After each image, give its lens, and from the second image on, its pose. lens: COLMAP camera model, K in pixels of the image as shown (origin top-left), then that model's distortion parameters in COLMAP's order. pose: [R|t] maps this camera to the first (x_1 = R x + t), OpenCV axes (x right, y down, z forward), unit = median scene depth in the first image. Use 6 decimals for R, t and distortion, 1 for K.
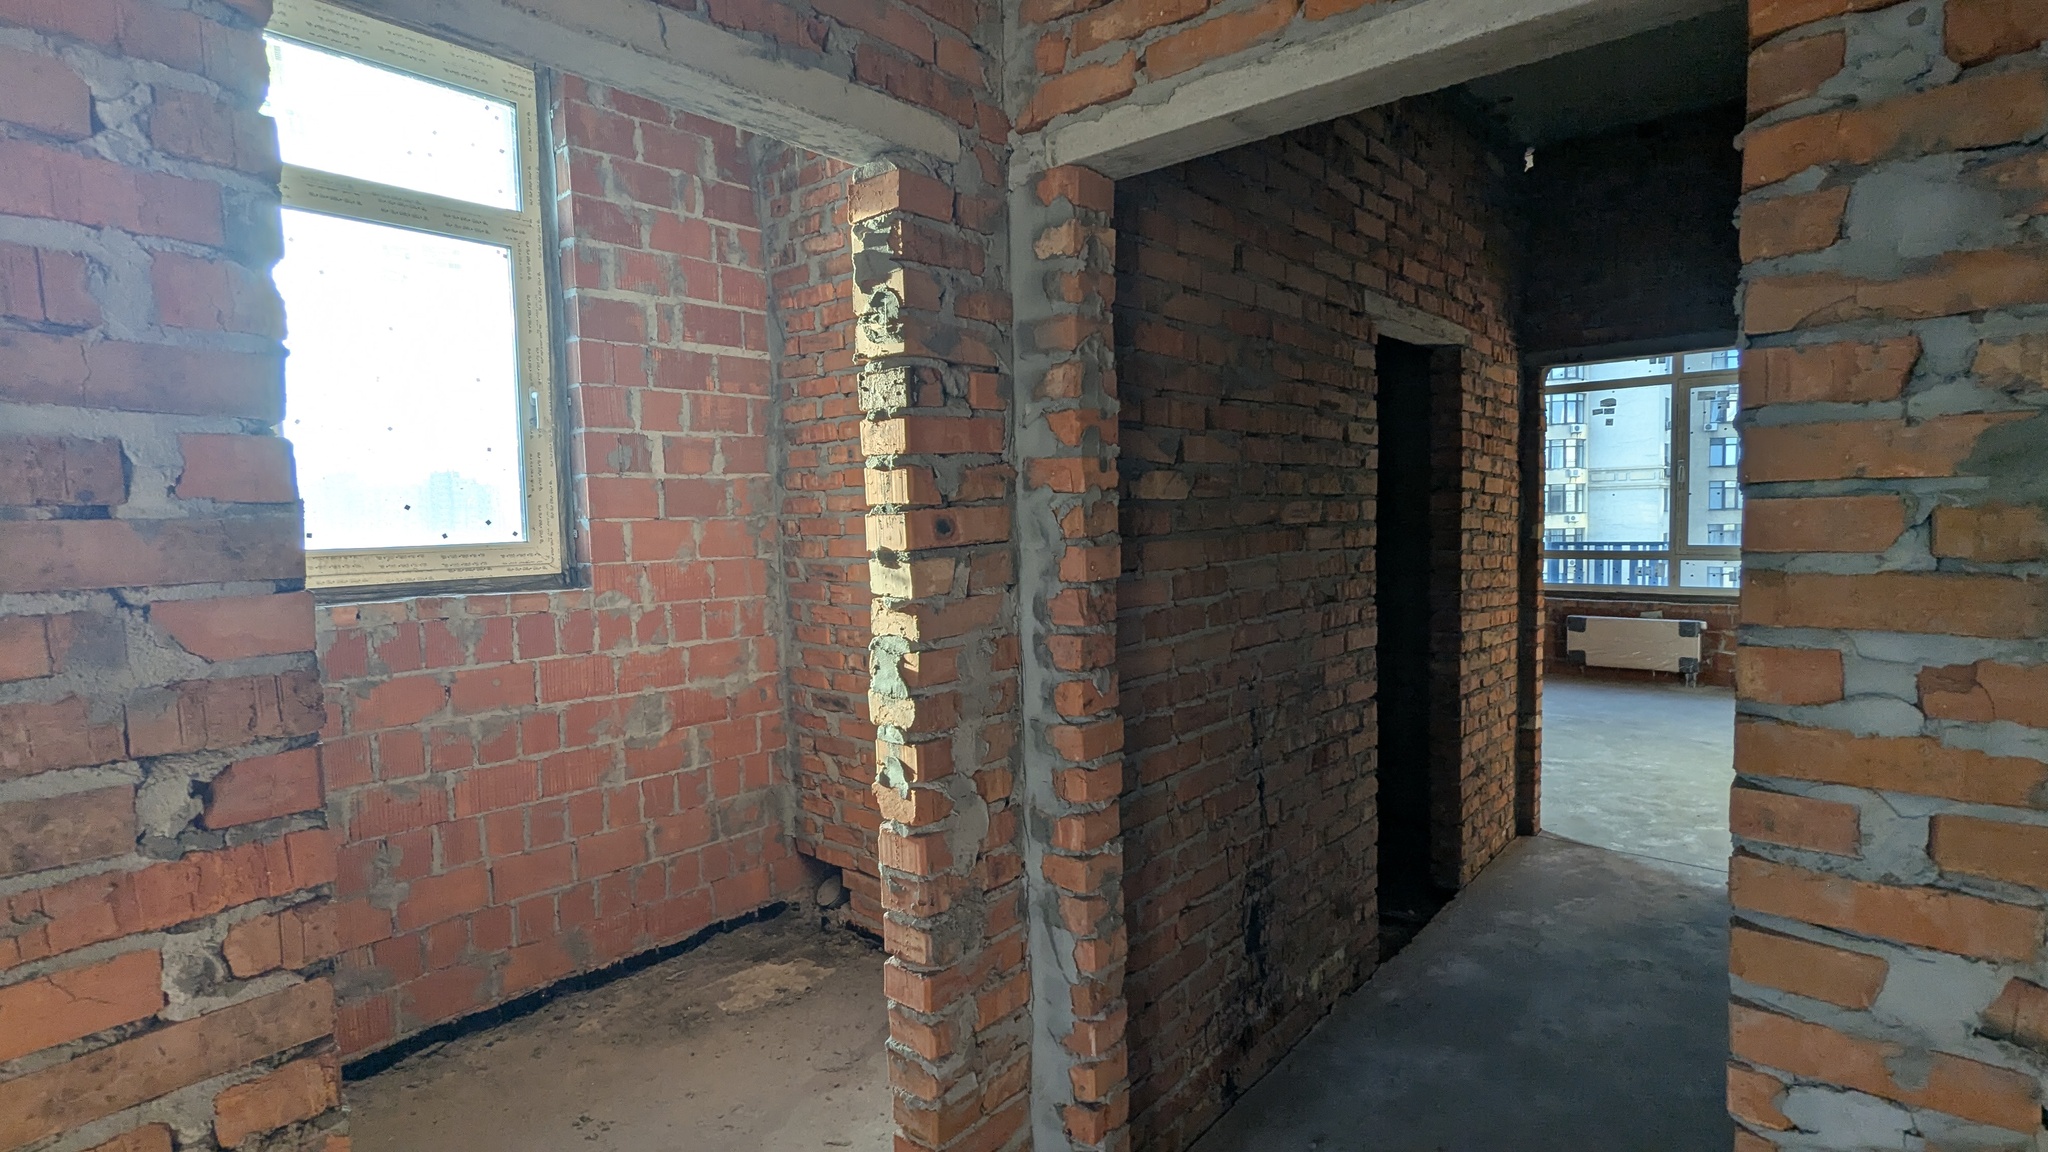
lens RADIAL K [[964.5, 0, 1028.5], [0, 964.5, 580.9], [0, 0, 1]] dist [0.002298, 0.000064]
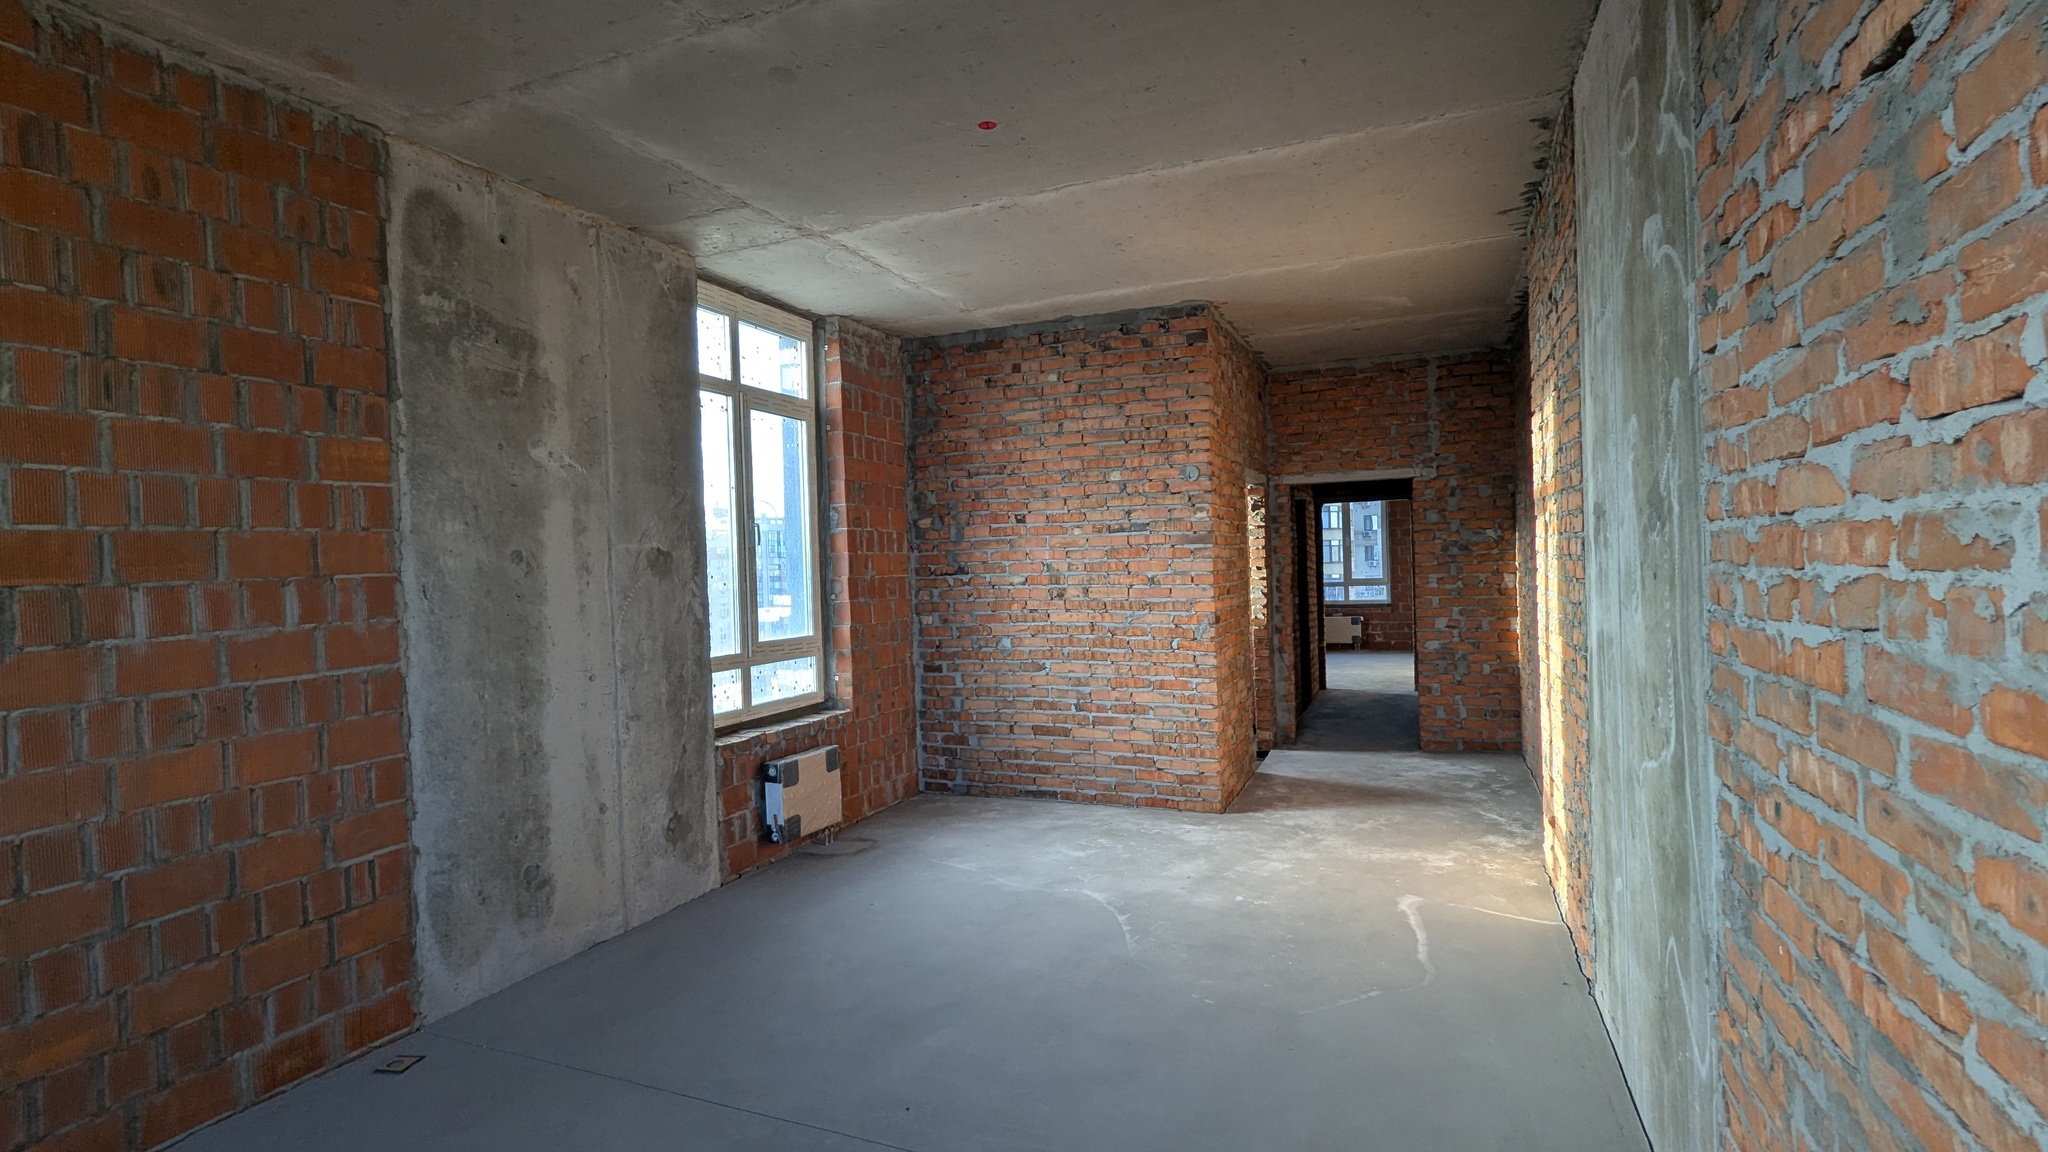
lens RADIAL K [[964.5, 0, 1020.1], [0, 964.5, 570.5], [0, 0, 1]] dist [0.002298, 0.000064]
pose [[0.949515, -0.007014, 0.313642, -2.463318], [0.029153, 0.997397, -0.065955, 0.239620], [-0.312363, 0.071769, 0.947248, -2.786139]]
